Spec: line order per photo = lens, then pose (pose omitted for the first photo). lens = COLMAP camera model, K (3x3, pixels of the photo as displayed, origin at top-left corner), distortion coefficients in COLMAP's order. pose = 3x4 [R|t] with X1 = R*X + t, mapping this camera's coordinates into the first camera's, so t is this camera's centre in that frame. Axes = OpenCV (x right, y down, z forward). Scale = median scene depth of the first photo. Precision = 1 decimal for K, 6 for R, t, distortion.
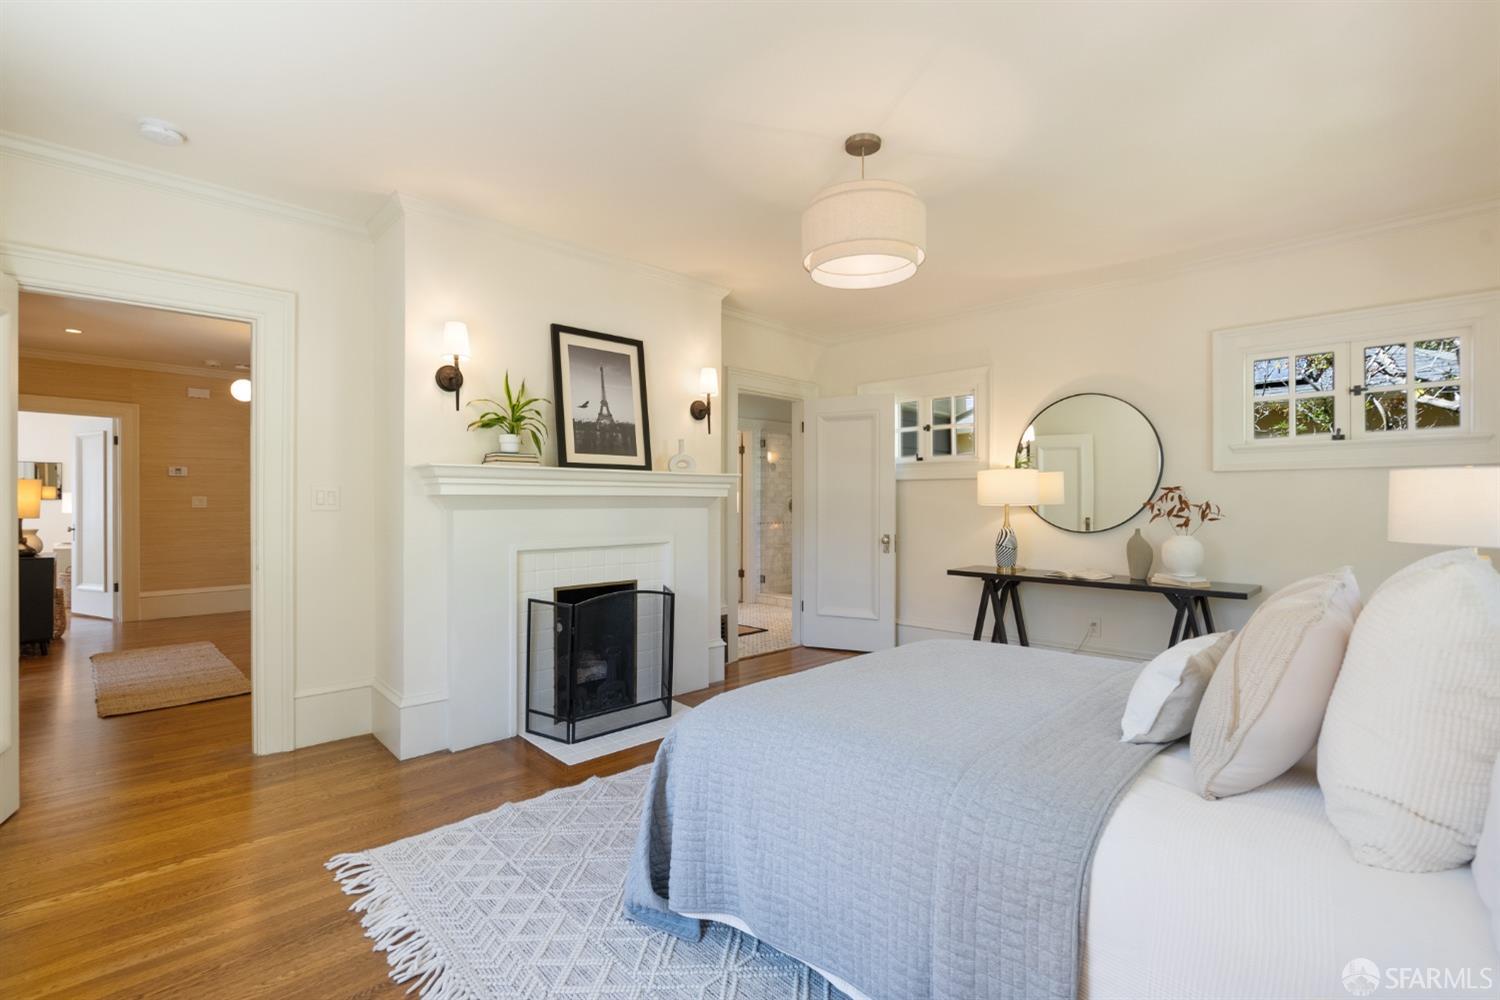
lens RADIAL K [[684.1, 0, 753.2], [0, 684.1, 499.3], [0, 0, 1]] dist [-0.000739, -0.001122]
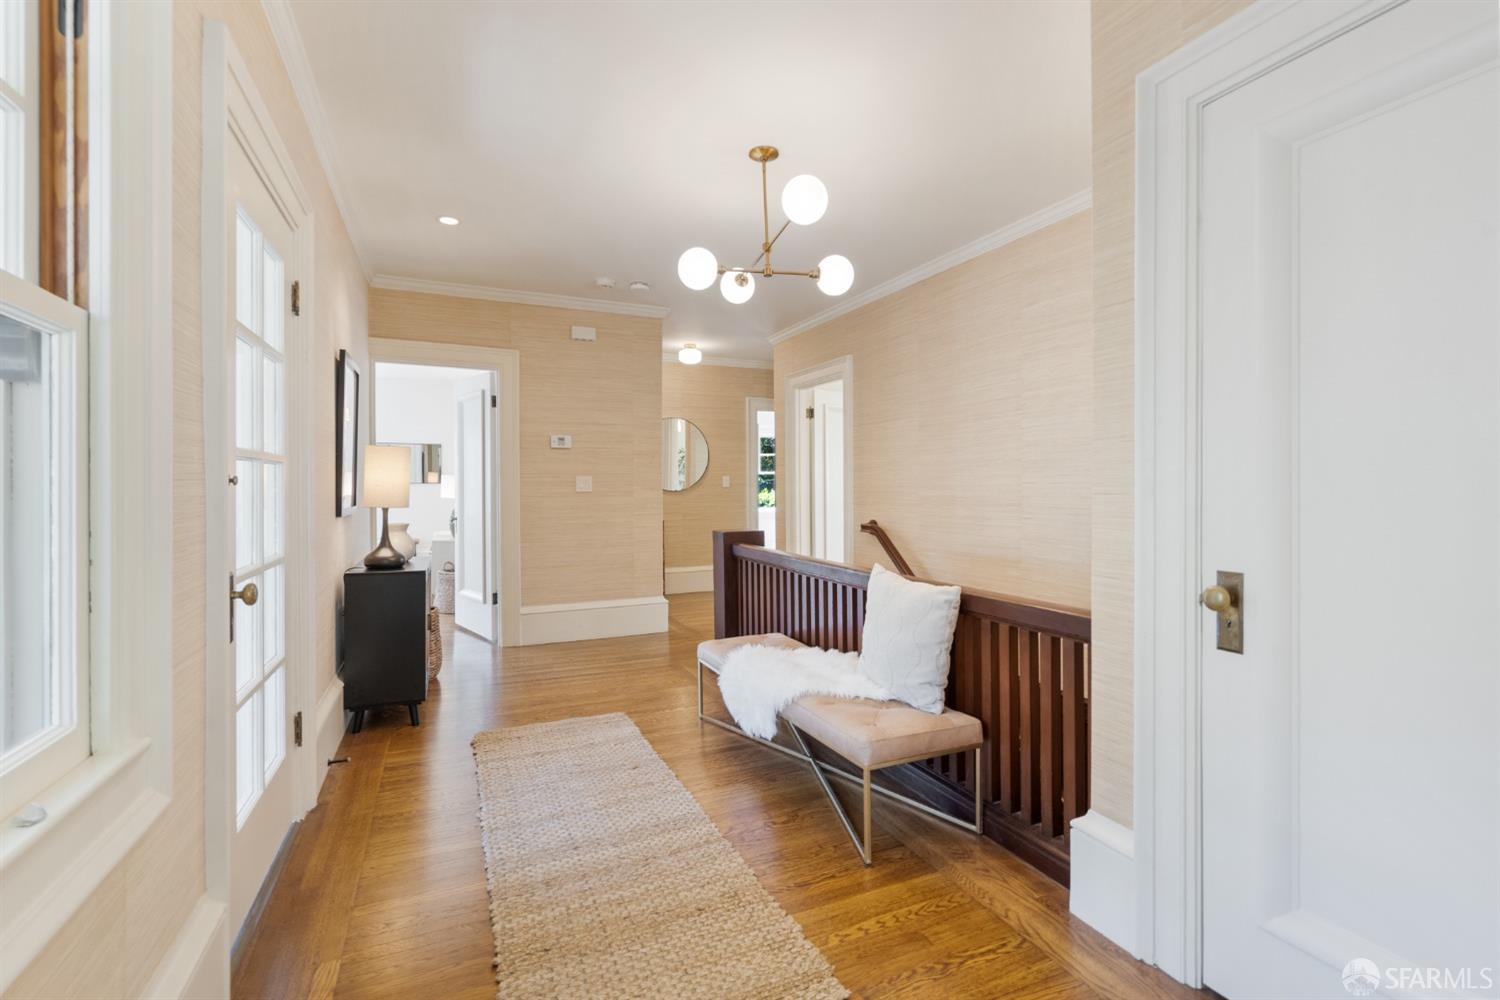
lens RADIAL K [[684.1, 0, 744.2], [0, 684.1, 490.7], [0, 0, 1]] dist [-0.000739, -0.001122]
pose [[0.926022, 0.002564, -0.377461, -0.397147], [0.001872, 0.999933, 0.011385, 0.003282], [0.377465, -0.011250, 0.925955, 0.409999]]
